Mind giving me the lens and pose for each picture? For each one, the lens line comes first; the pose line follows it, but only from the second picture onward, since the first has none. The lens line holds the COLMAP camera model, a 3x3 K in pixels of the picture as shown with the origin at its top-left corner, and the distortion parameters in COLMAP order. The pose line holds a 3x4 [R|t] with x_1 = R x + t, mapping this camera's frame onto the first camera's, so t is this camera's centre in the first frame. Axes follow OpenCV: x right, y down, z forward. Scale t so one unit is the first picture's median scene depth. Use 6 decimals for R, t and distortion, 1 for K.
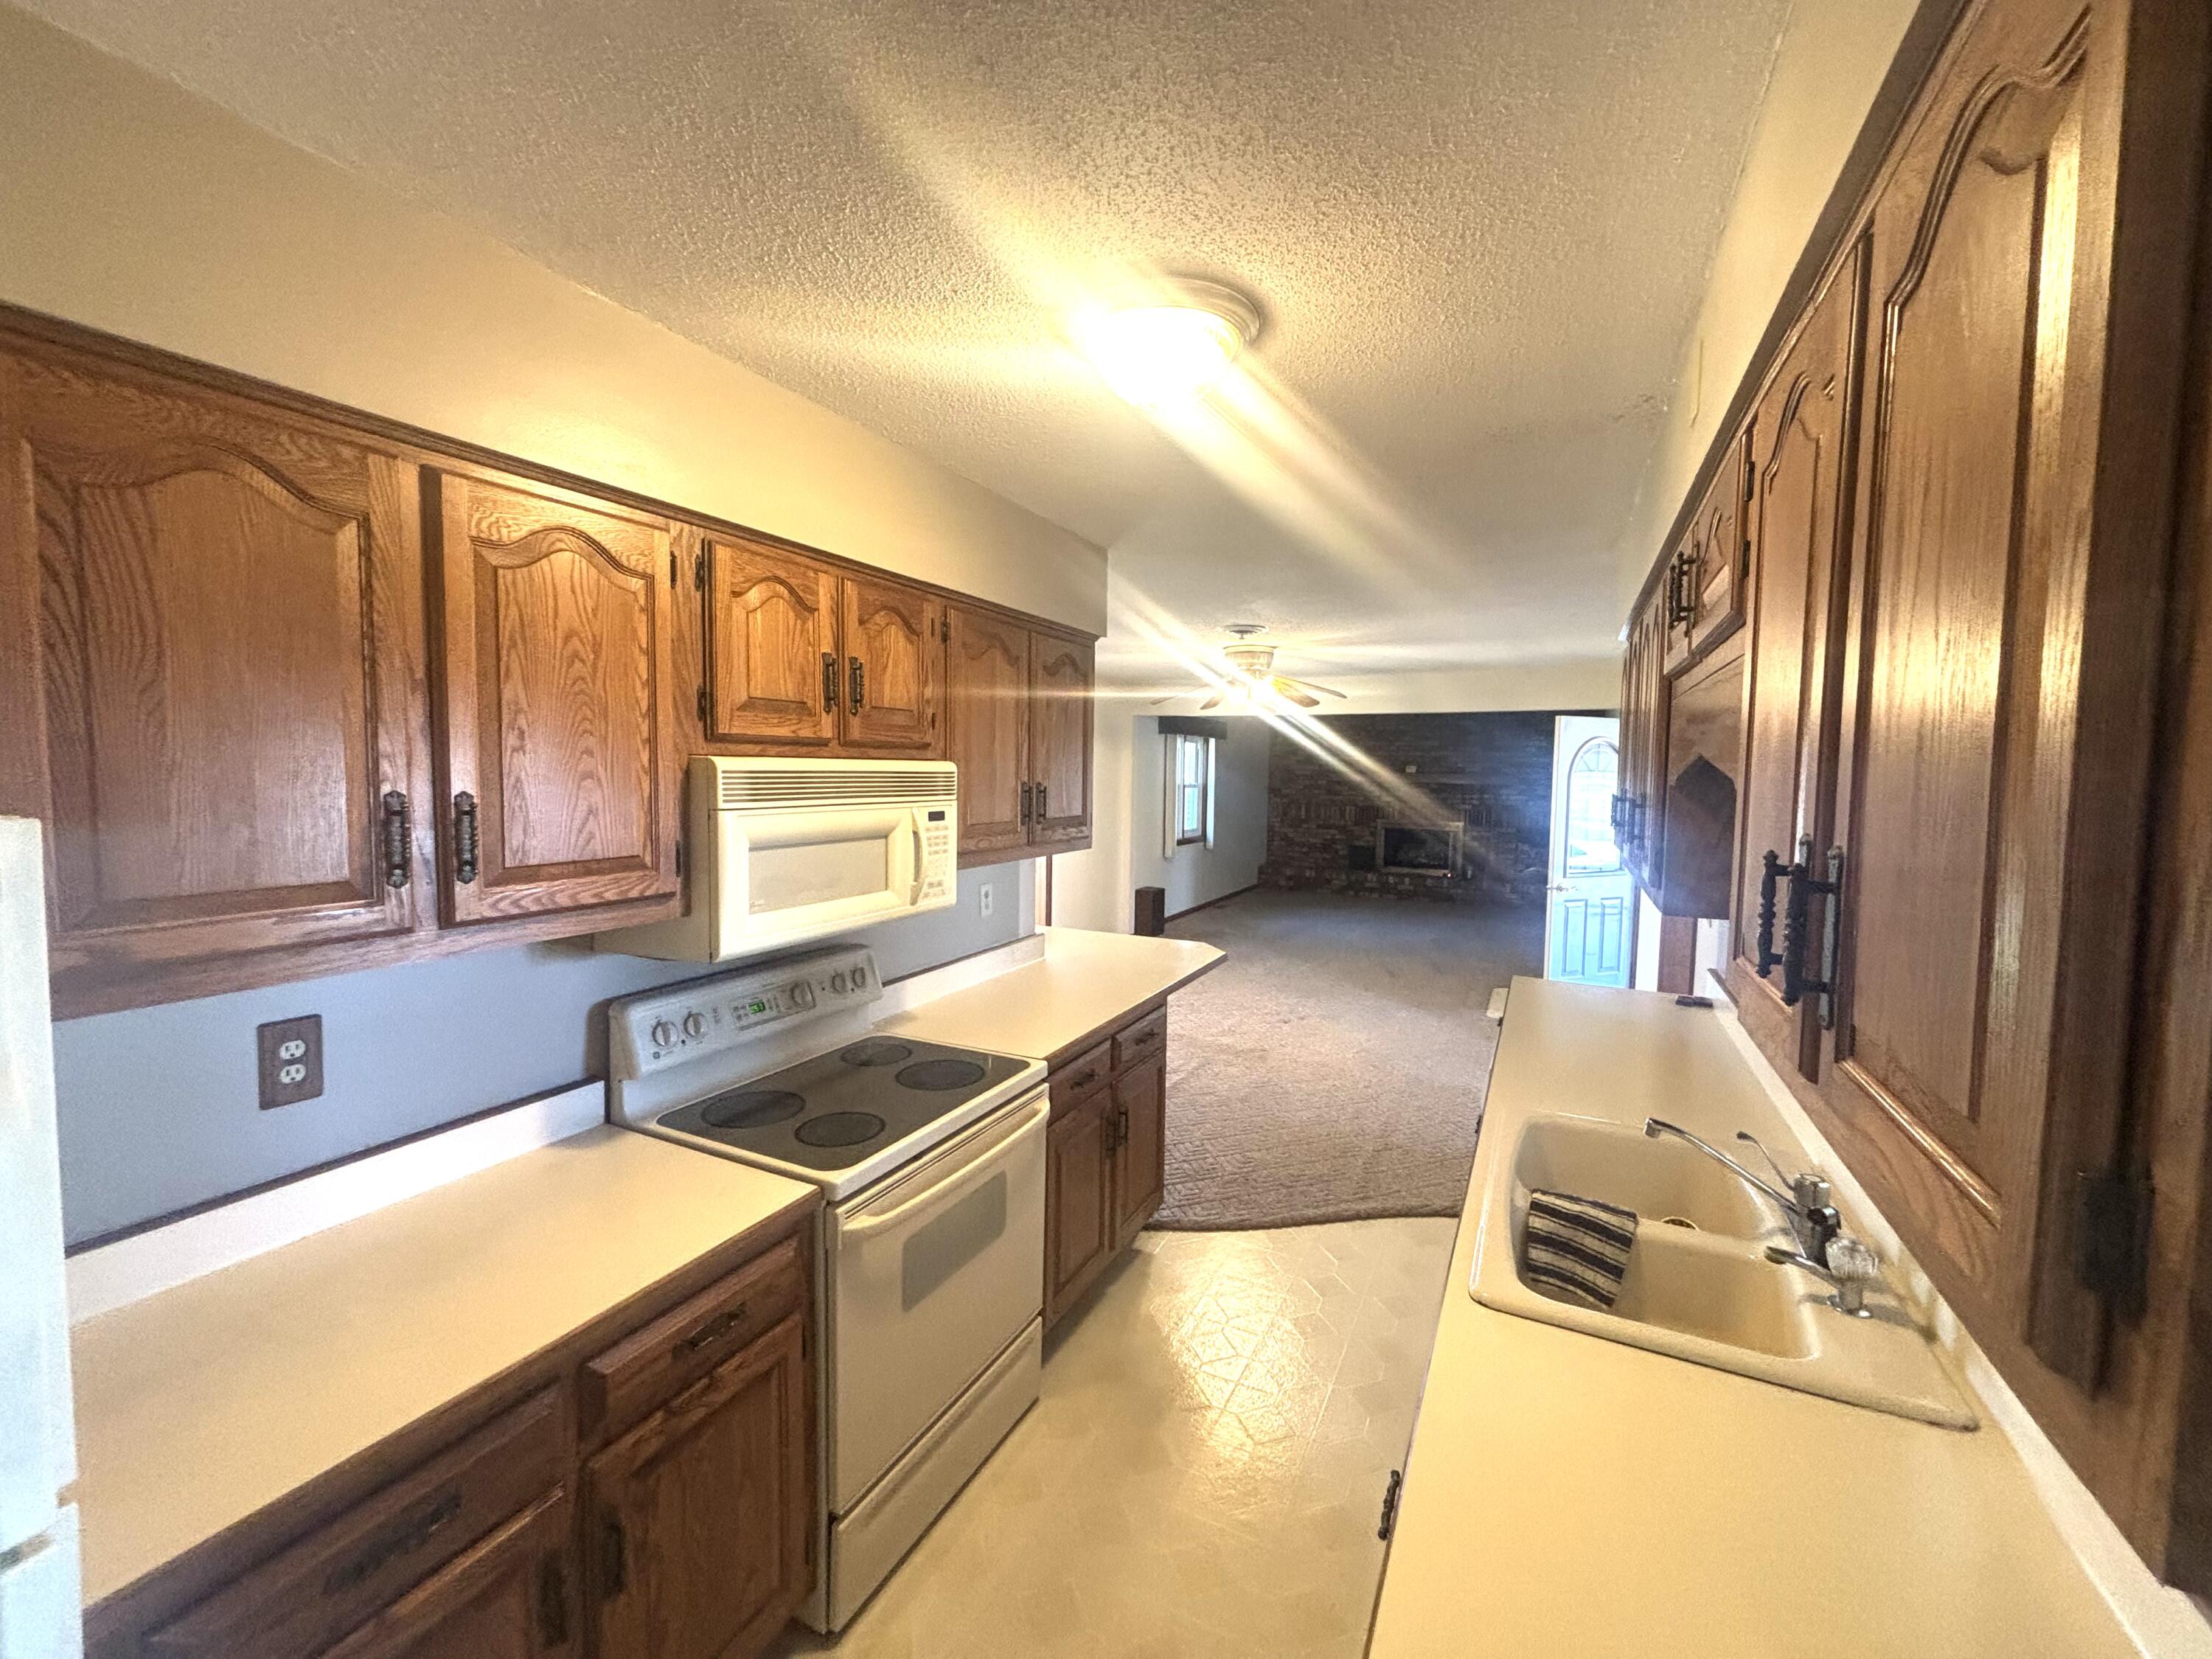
lens RADIAL K [[896.9, 0, 1105.6], [0, 896.9, 827.3], [0, 0, 1]] dist [-0.000178, 0.000372]
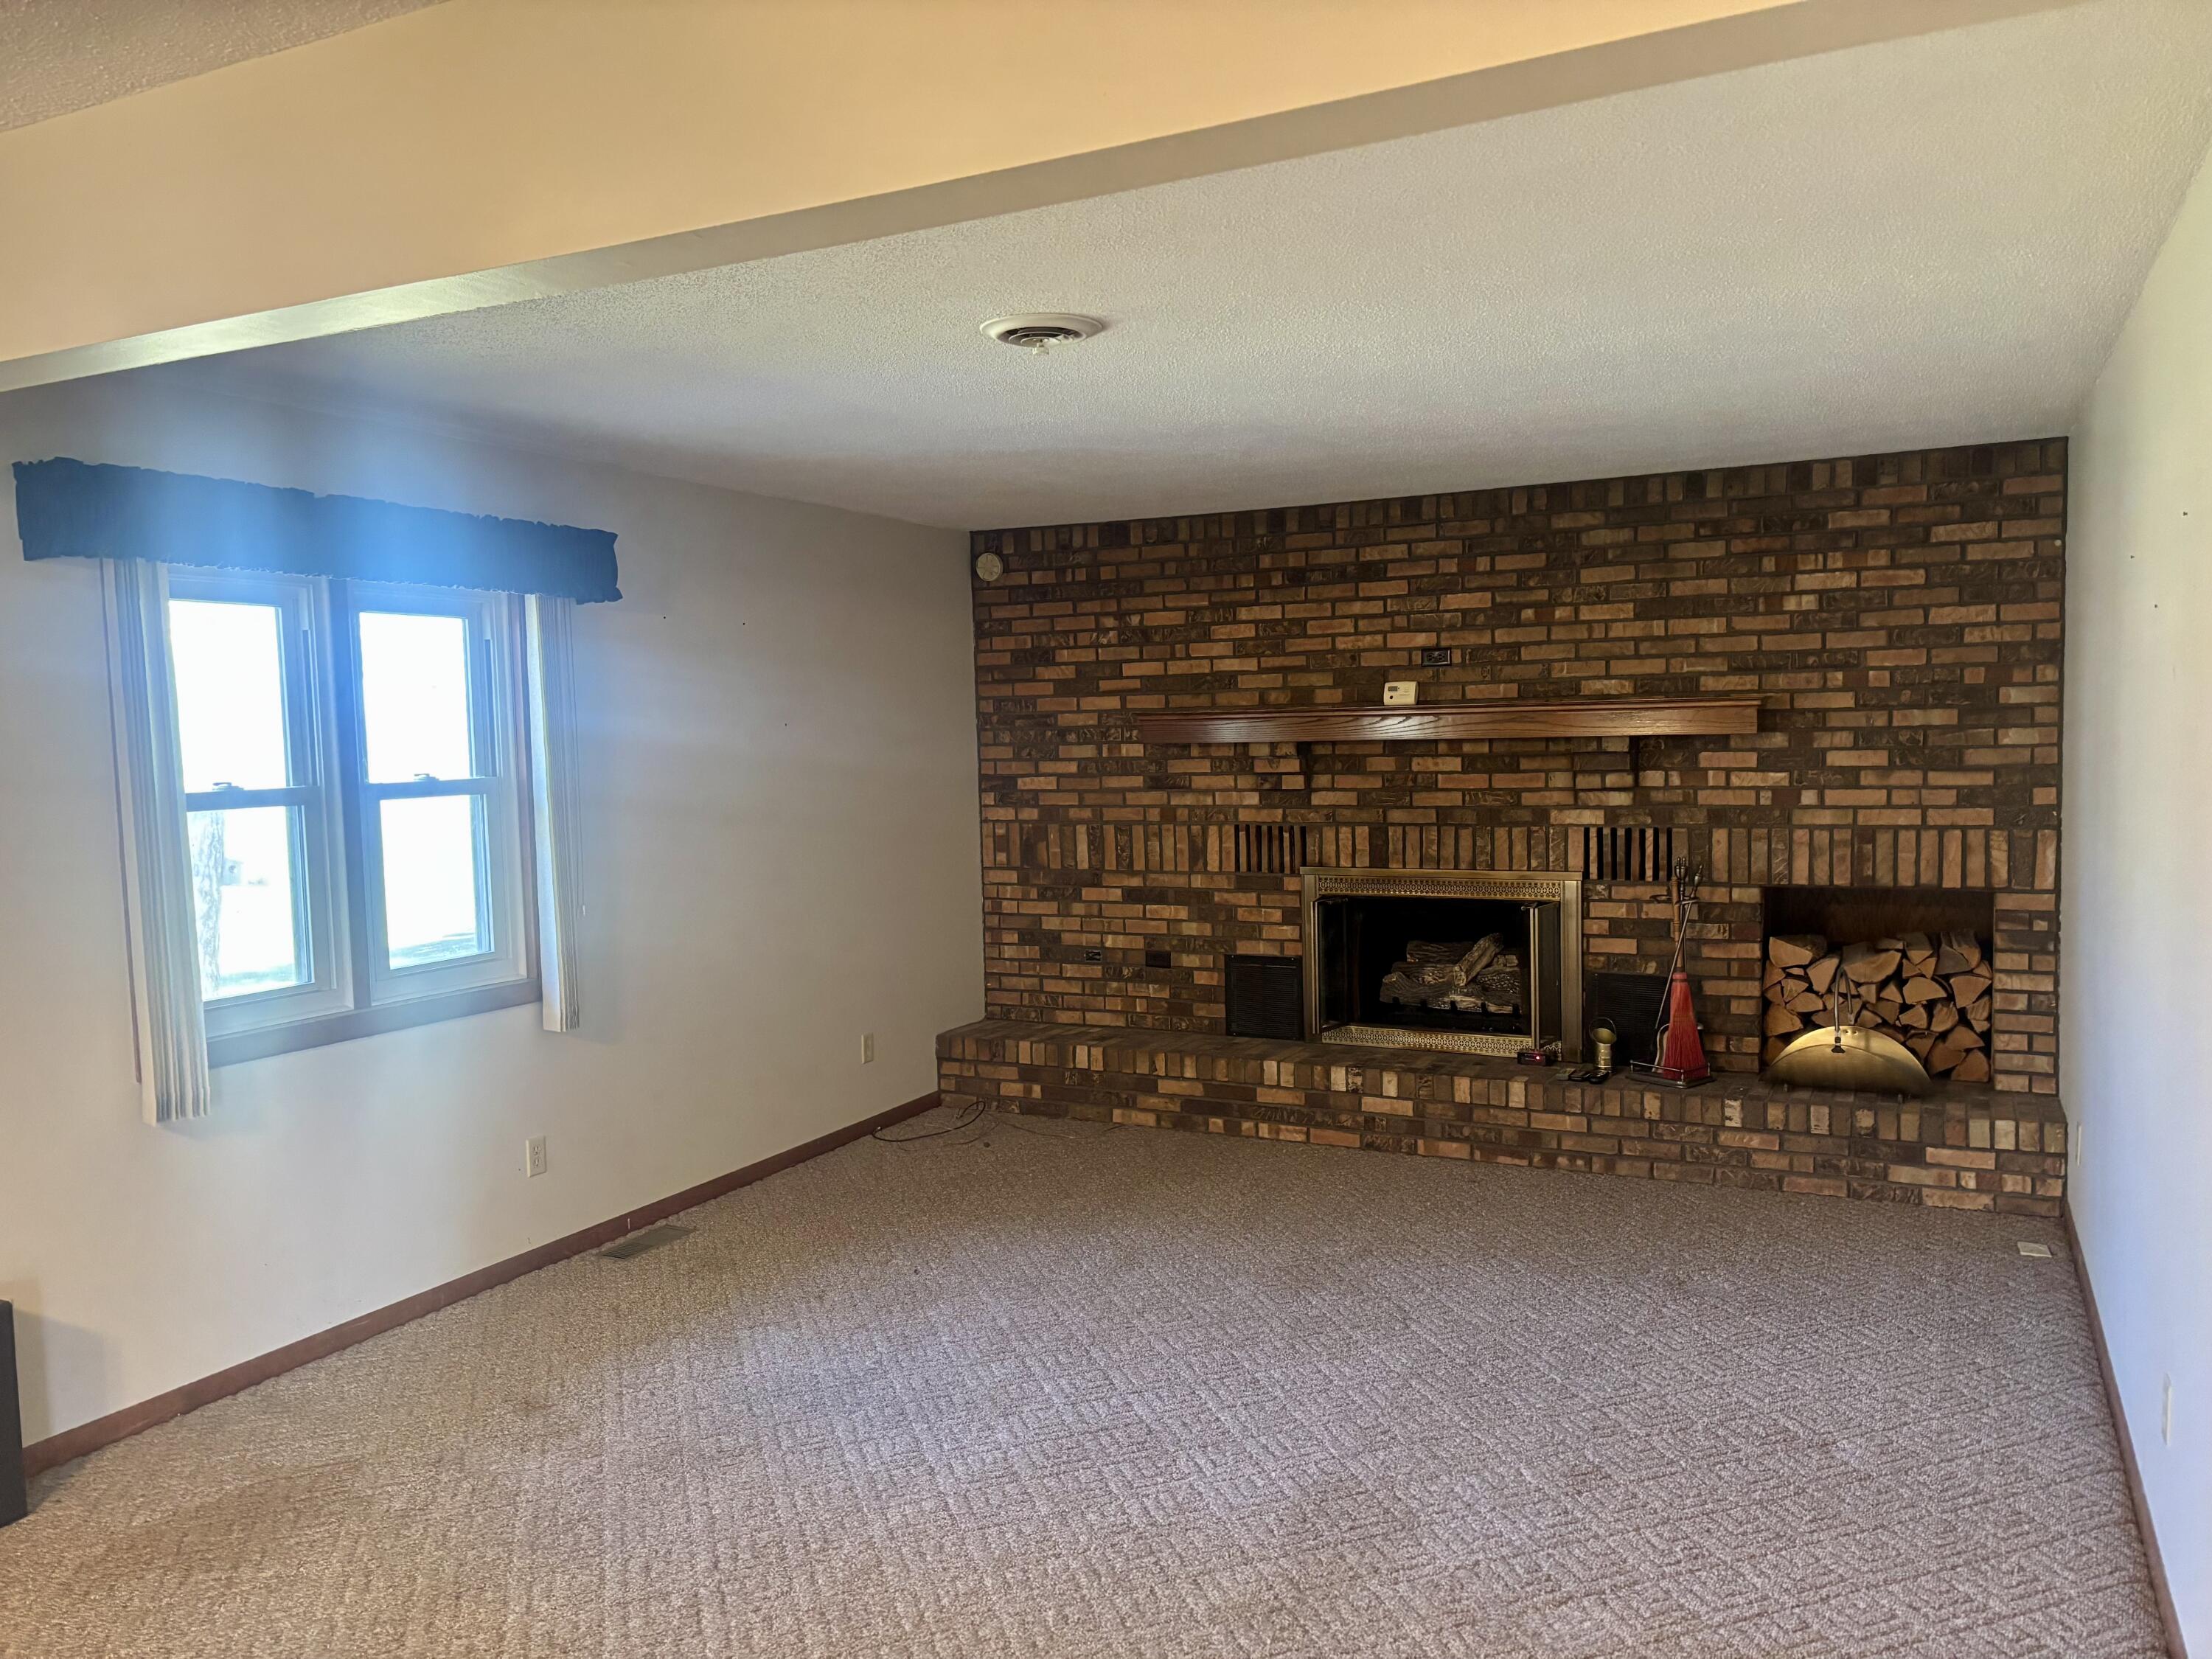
lens RADIAL K [[1672.3, 0, 1108.1], [0, 1672.3, 830.4], [0, 0, 1]] dist [0.009178, 0.001896]
pose [[0.999085, -0.042168, 0.007155, 0.232393], [0.042218, 0.999084, -0.007022, -0.019778], [-0.006853, 0.007318, 0.999950, 0.442043]]
